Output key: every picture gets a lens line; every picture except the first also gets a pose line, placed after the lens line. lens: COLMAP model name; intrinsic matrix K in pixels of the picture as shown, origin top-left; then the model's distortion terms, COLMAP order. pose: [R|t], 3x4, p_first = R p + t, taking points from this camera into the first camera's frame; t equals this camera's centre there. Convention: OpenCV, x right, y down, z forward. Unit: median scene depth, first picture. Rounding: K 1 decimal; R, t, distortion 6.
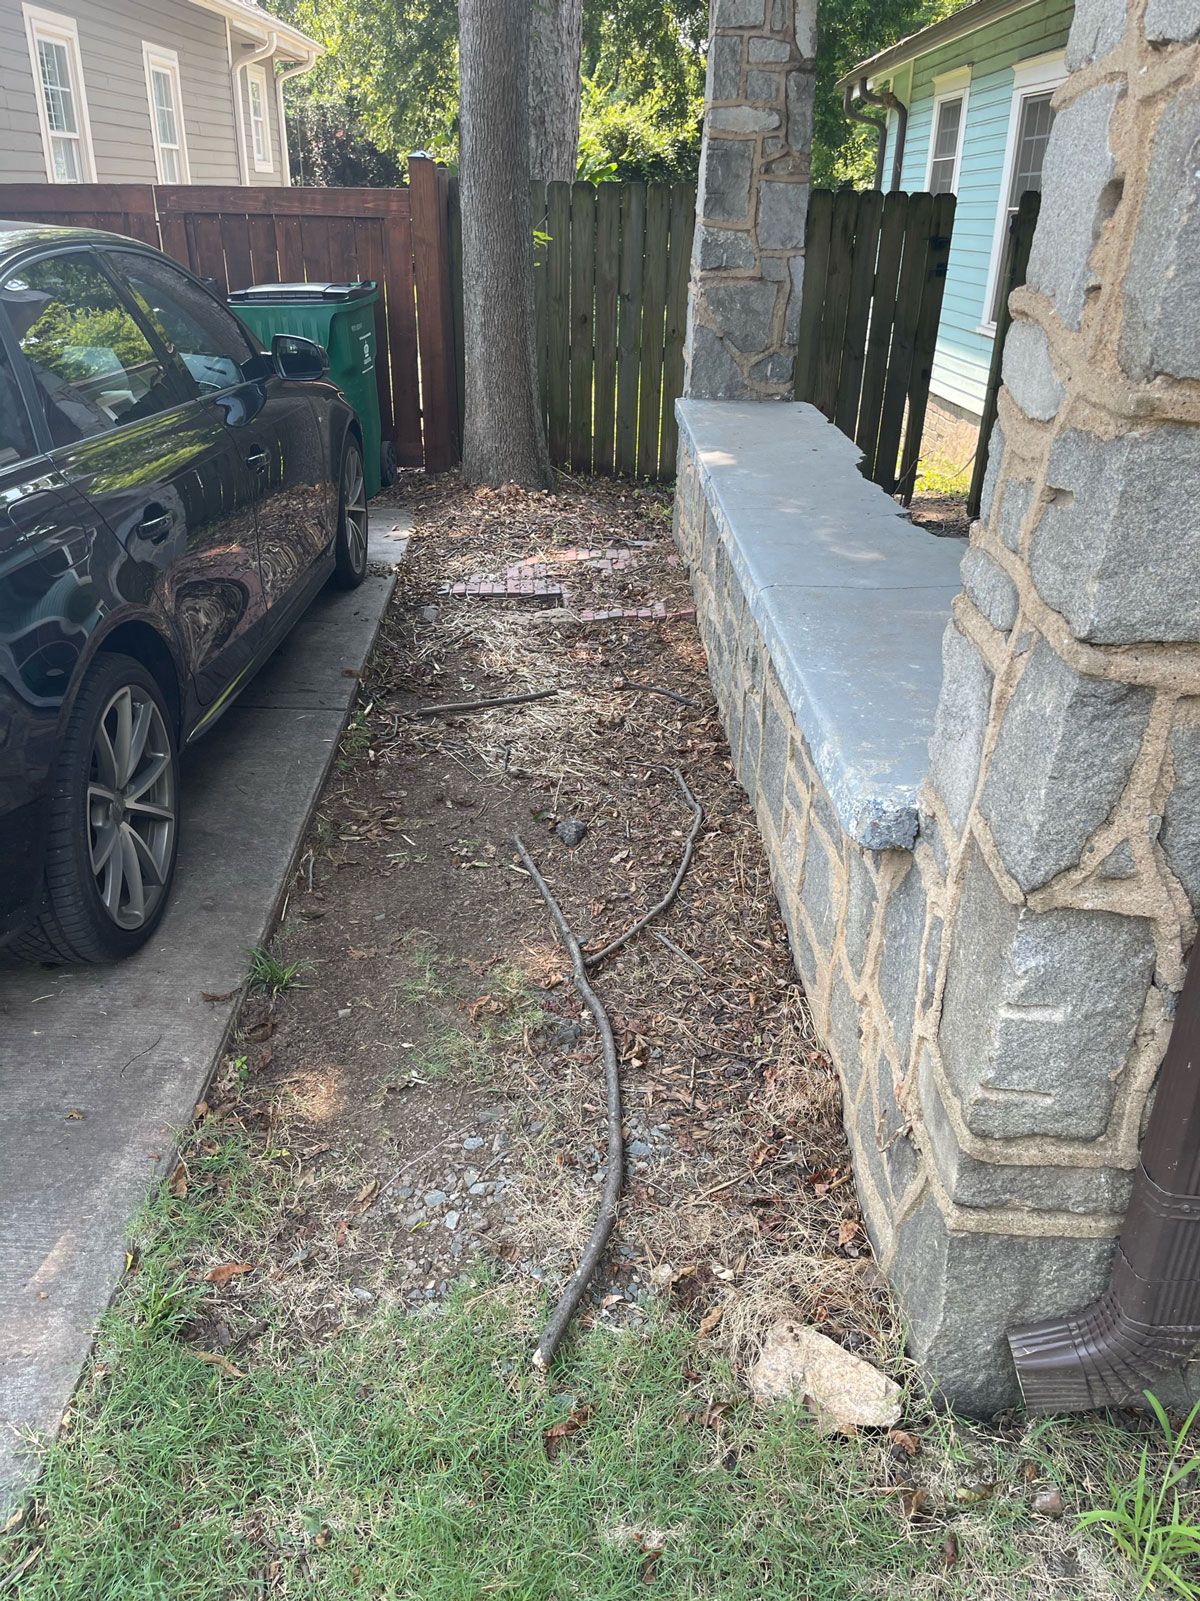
lens RADIAL K [[1225.1, 0, 599.2], [0, 1225.1, 796.3], [0, 0, 1]] dist [-0.001425, -0.050167]
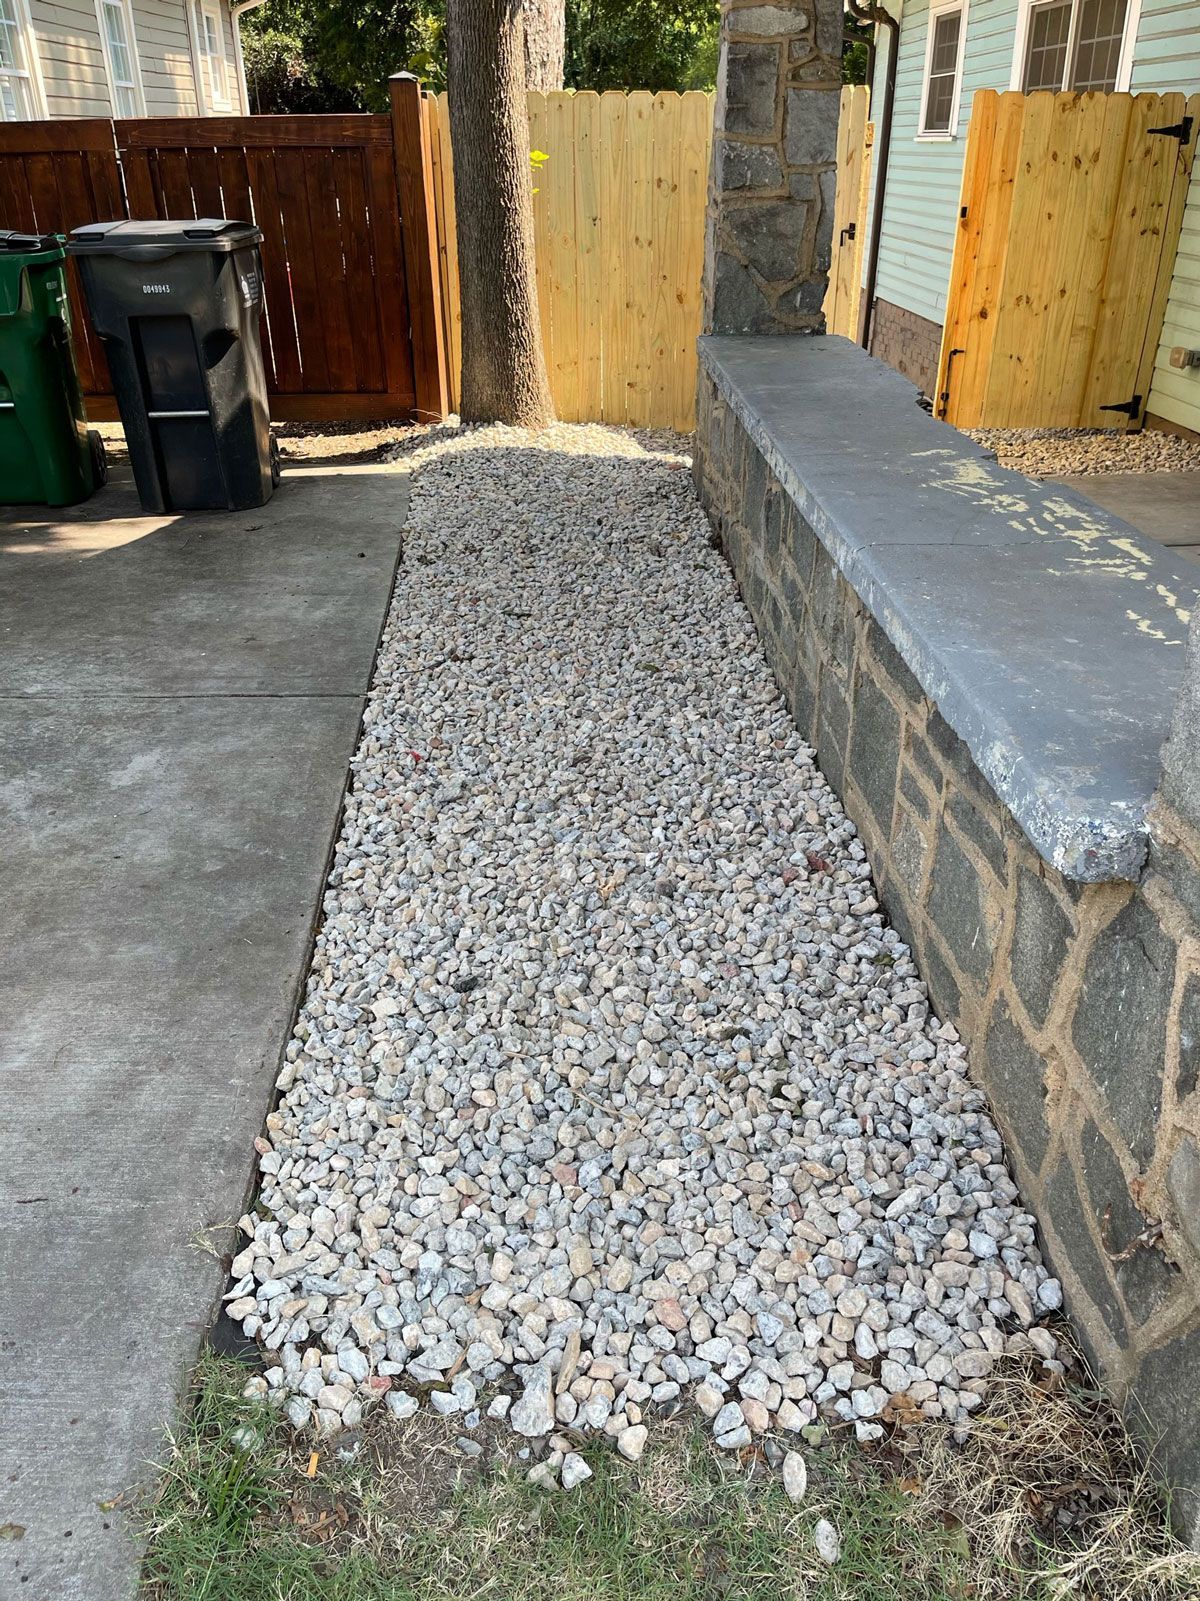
lens RADIAL K [[1225.1, 0, 599.5], [0, 1225.1, 810.1], [0, 0, 1]] dist [-0.001425, -0.050167]
pose [[0.999376, -0.033187, 0.012107, -0.071987], [0.032528, 0.998165, 0.051079, -0.038547], [-0.013780, -0.050653, 0.998621, 0.141837]]
